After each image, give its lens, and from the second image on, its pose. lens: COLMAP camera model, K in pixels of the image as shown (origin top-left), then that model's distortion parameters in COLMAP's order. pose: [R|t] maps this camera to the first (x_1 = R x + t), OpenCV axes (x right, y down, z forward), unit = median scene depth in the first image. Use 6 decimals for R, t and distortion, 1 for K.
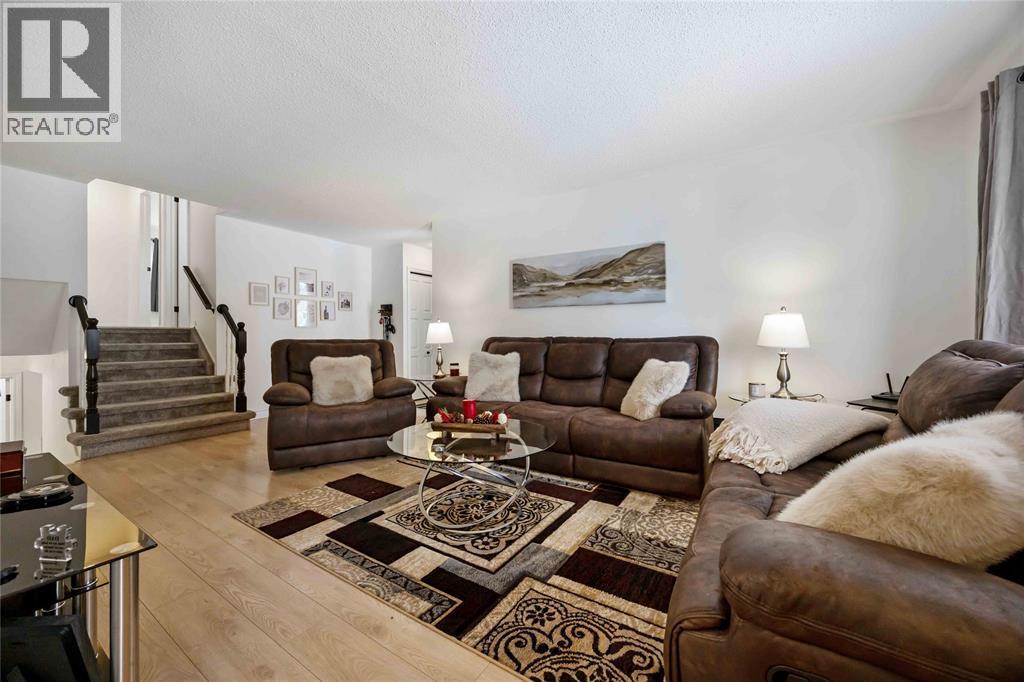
lens RADIAL K [[391.4, 0, 510.9], [0, 391.4, 341.3], [0, 0, 1]] dist [-0.006210, -0.000506]
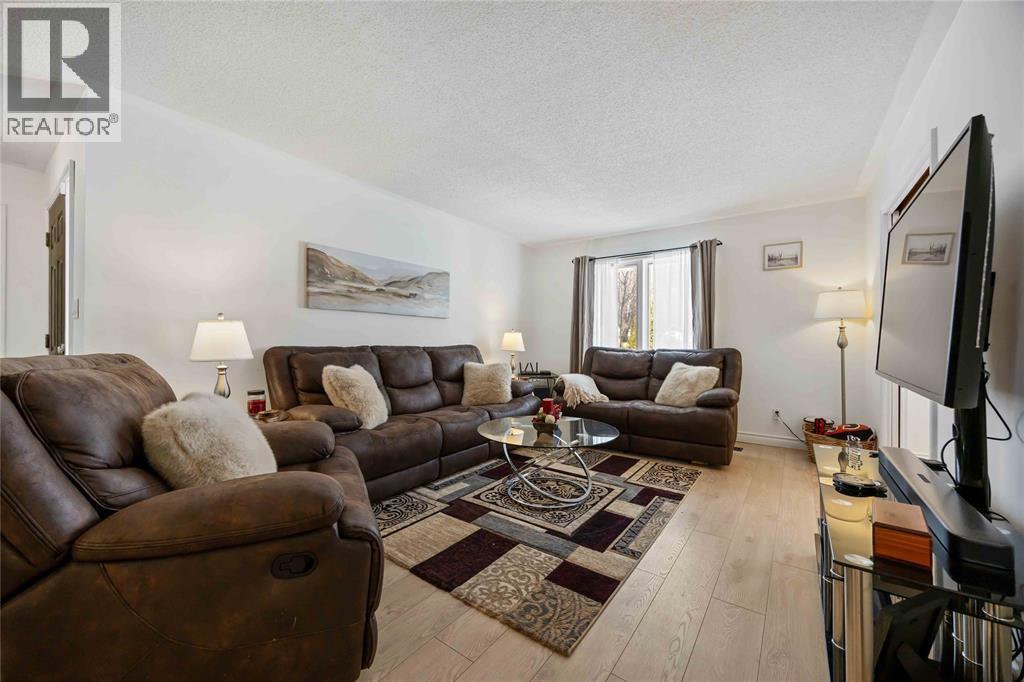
lens RADIAL K [[391.4, 0, 513.7], [0, 391.4, 341.9], [0, 0, 1]] dist [-0.006210, -0.000506]
pose [[0.052118, 0.004513, 0.998631, -1.103607], [0.013416, 0.999896, -0.005219, -0.015506], [-0.998551, 0.013669, 0.052053, 0.885791]]
